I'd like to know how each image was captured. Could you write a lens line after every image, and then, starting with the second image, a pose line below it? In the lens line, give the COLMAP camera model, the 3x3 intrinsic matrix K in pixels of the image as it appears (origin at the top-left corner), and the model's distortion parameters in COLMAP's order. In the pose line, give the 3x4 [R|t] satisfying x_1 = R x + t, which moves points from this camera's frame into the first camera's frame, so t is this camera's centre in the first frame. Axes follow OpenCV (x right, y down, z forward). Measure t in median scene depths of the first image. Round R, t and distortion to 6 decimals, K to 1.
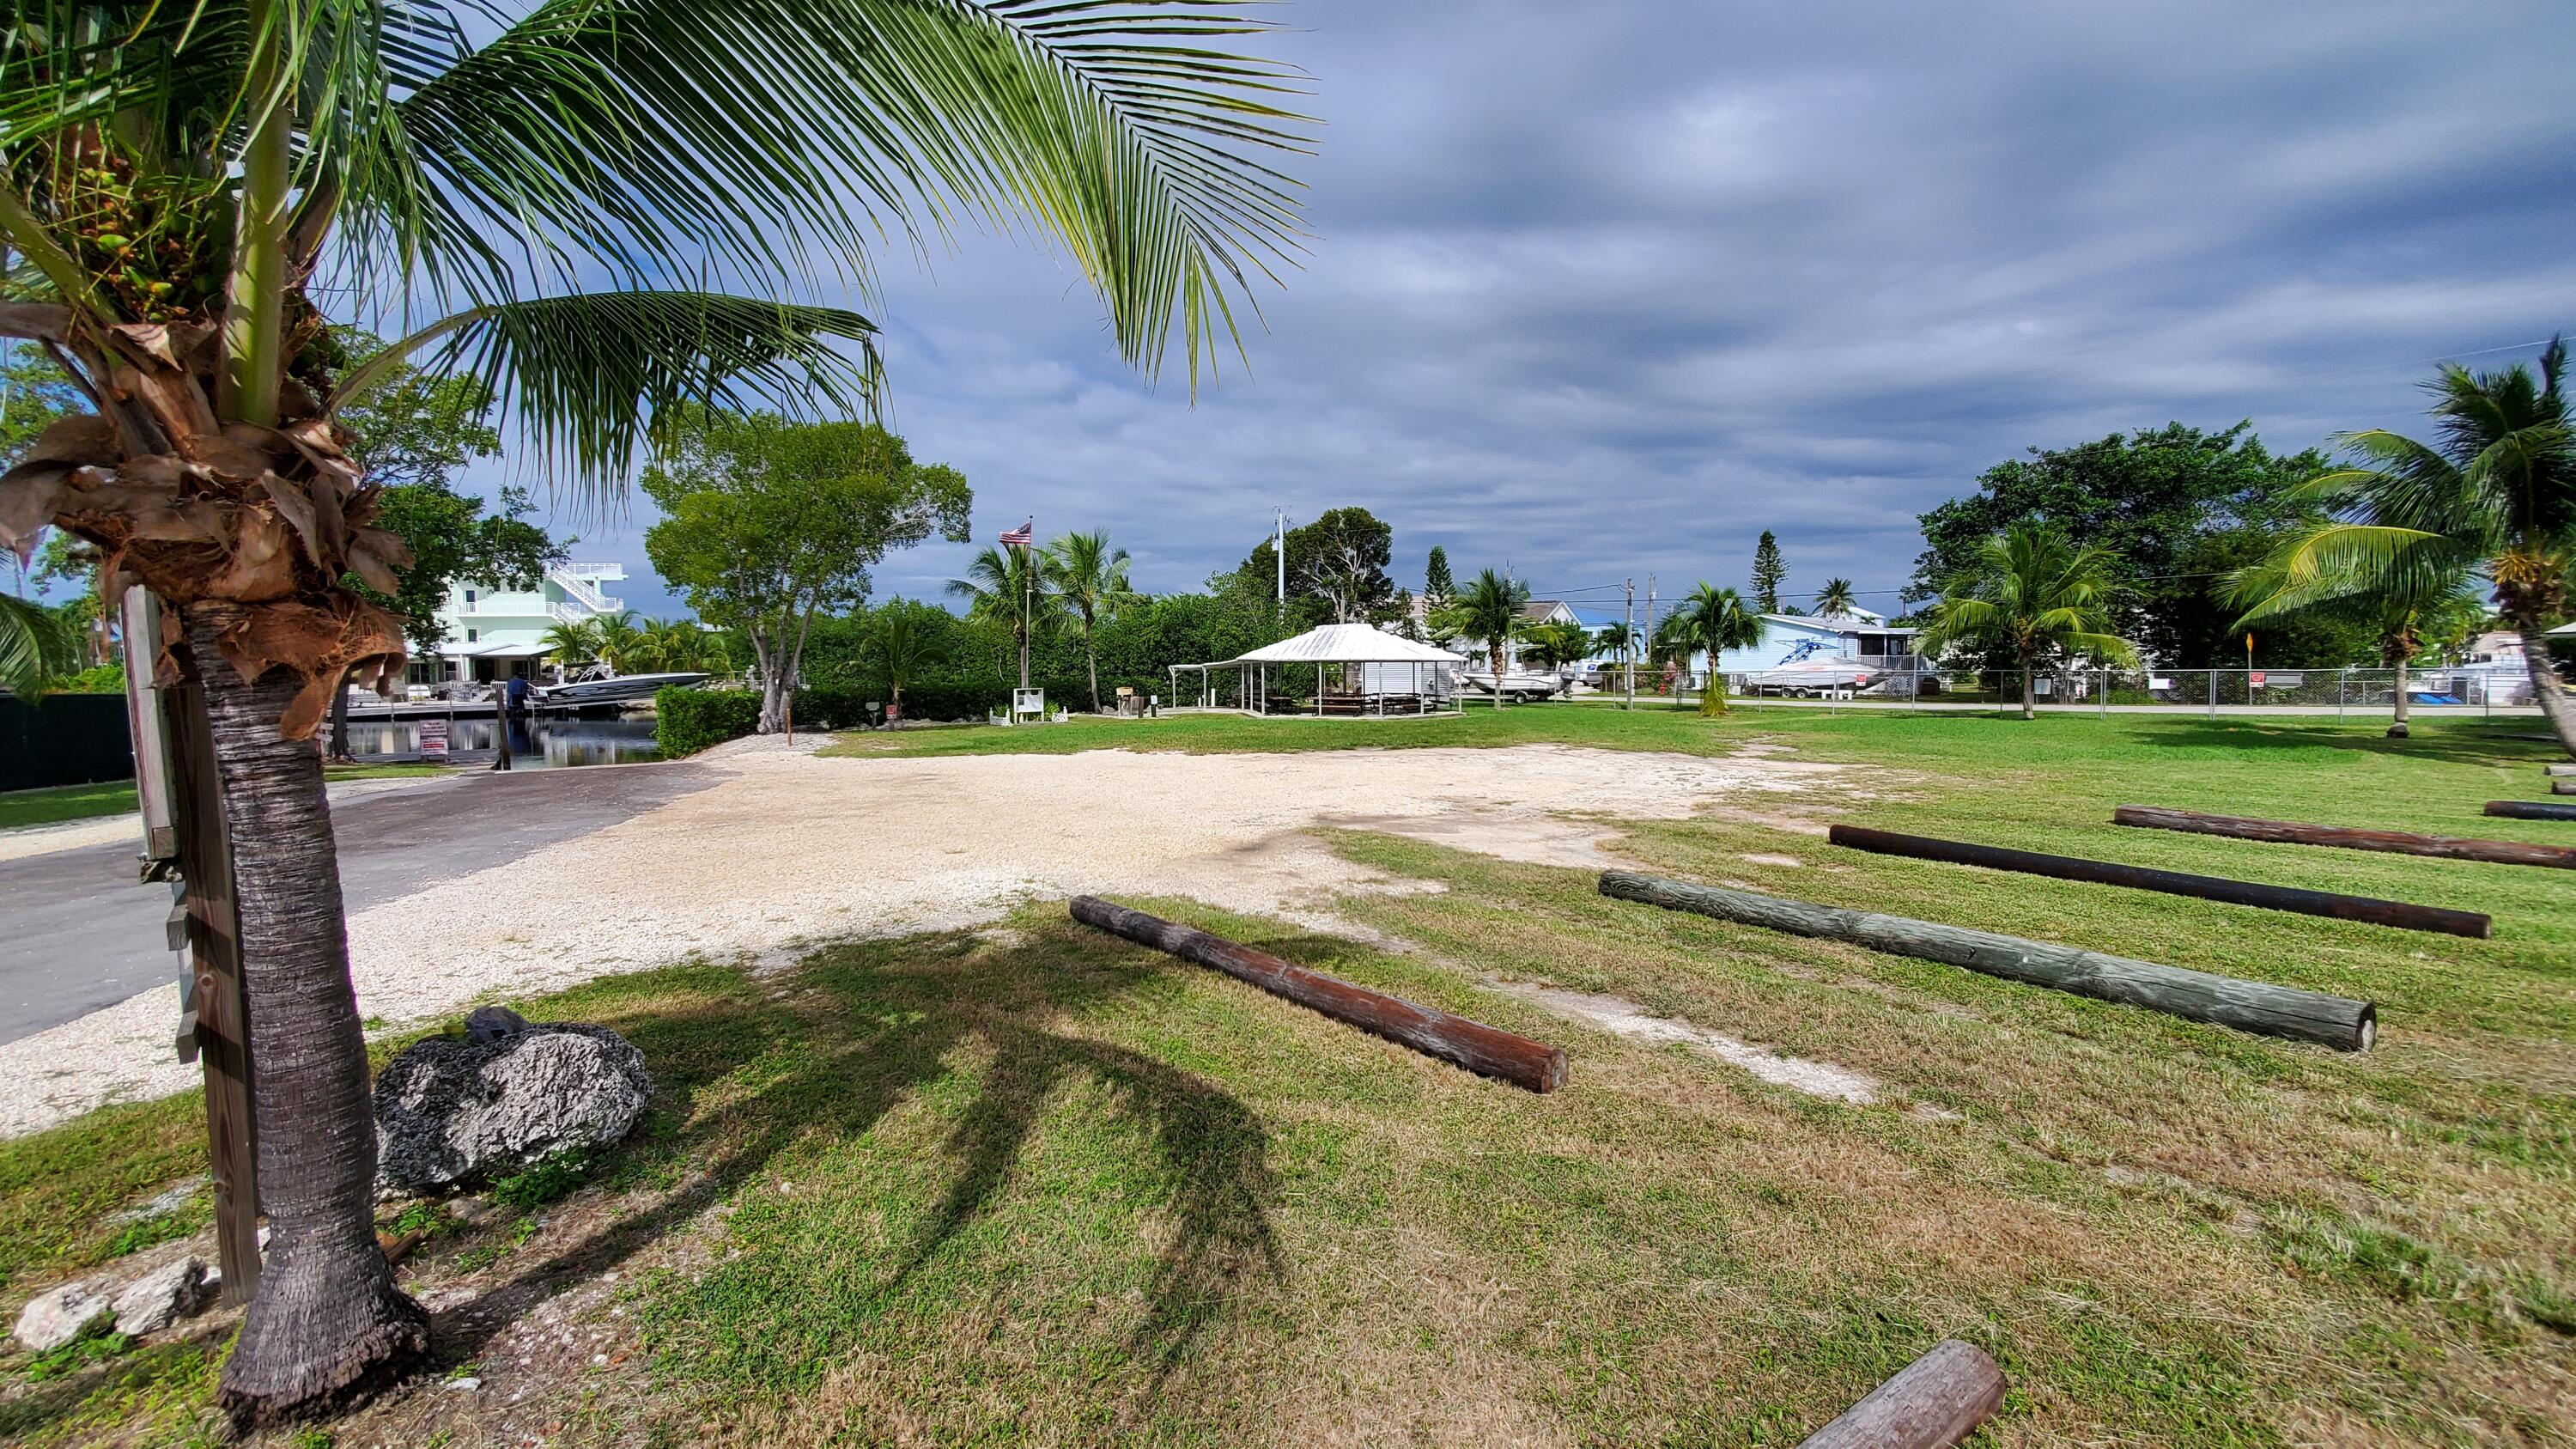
lens RADIAL K [[1022.6, 0, 1288.0], [0, 1022.6, 699.4], [0, 0, 1]] dist [0.000259, -0.000016]
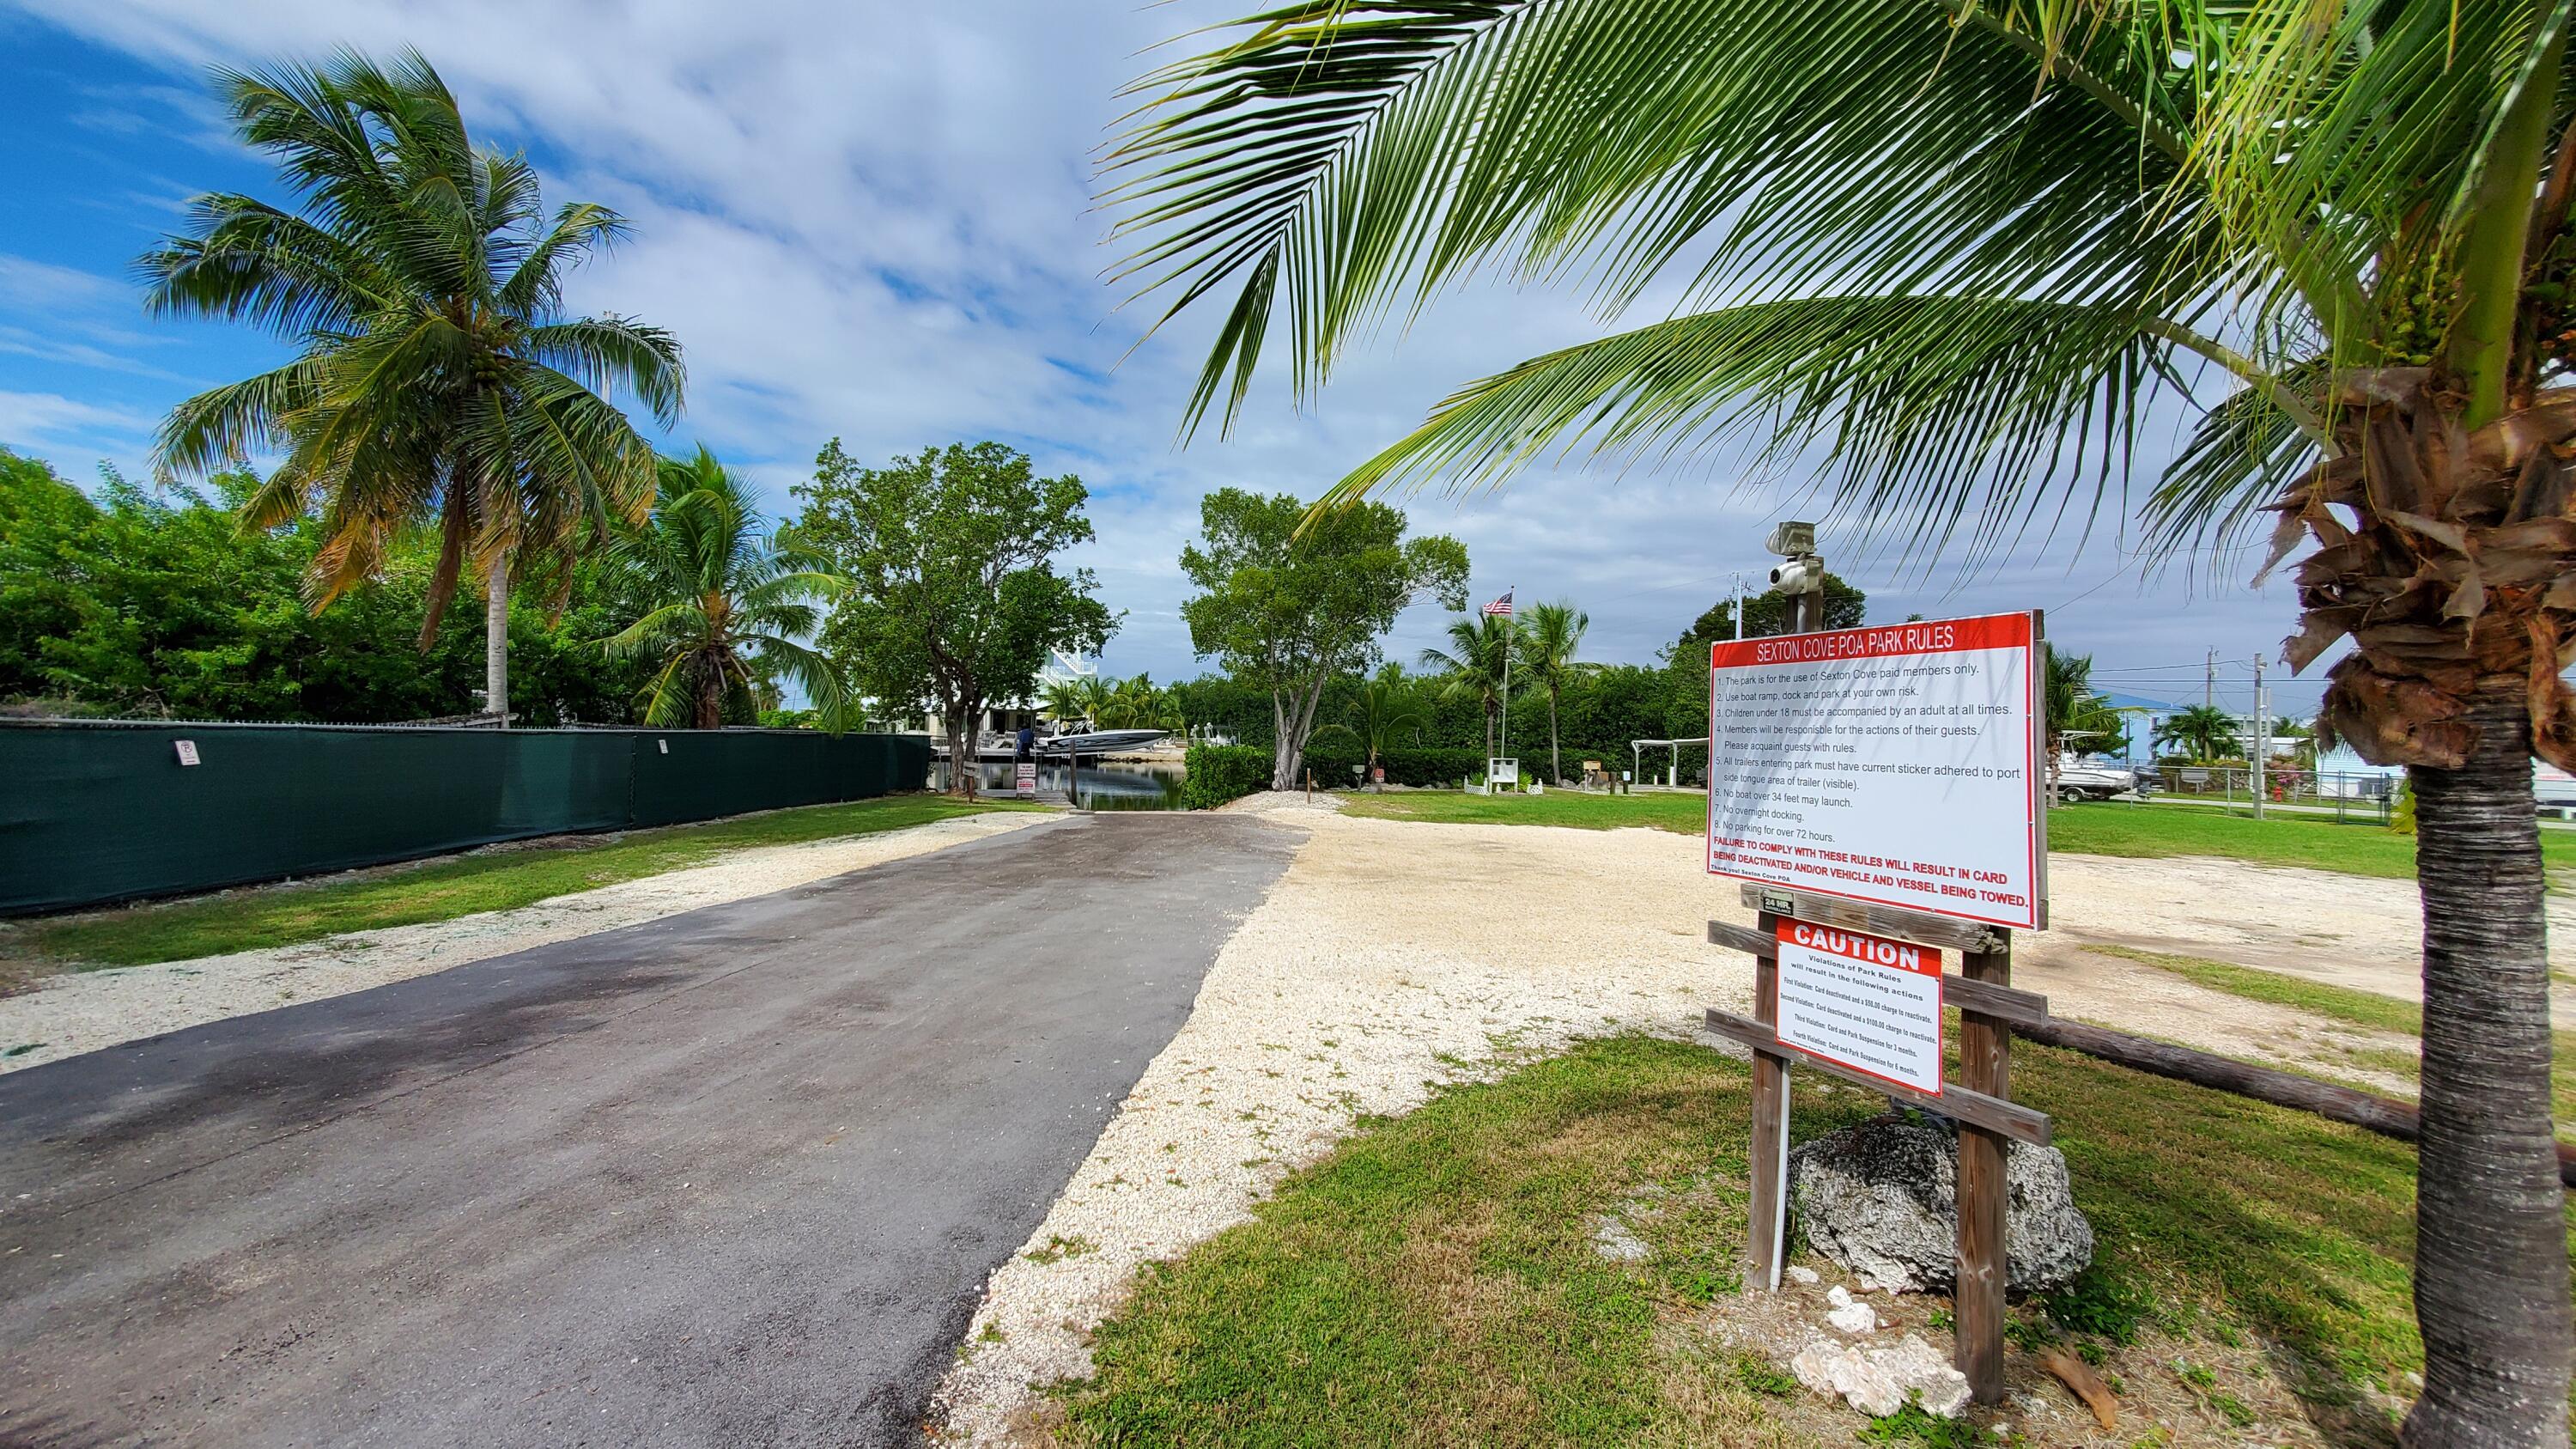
lens RADIAL K [[1030.4, 0, 1281.0], [0, 1030.4, 716.1], [0, 0, 1]] dist [0.001366, 0.000123]
pose [[0.936051, 0.029673, -0.350612, -0.100706], [-0.047857, 0.997915, -0.043313, 0.001782], [0.348596, 0.057323, 0.935519, -0.013668]]
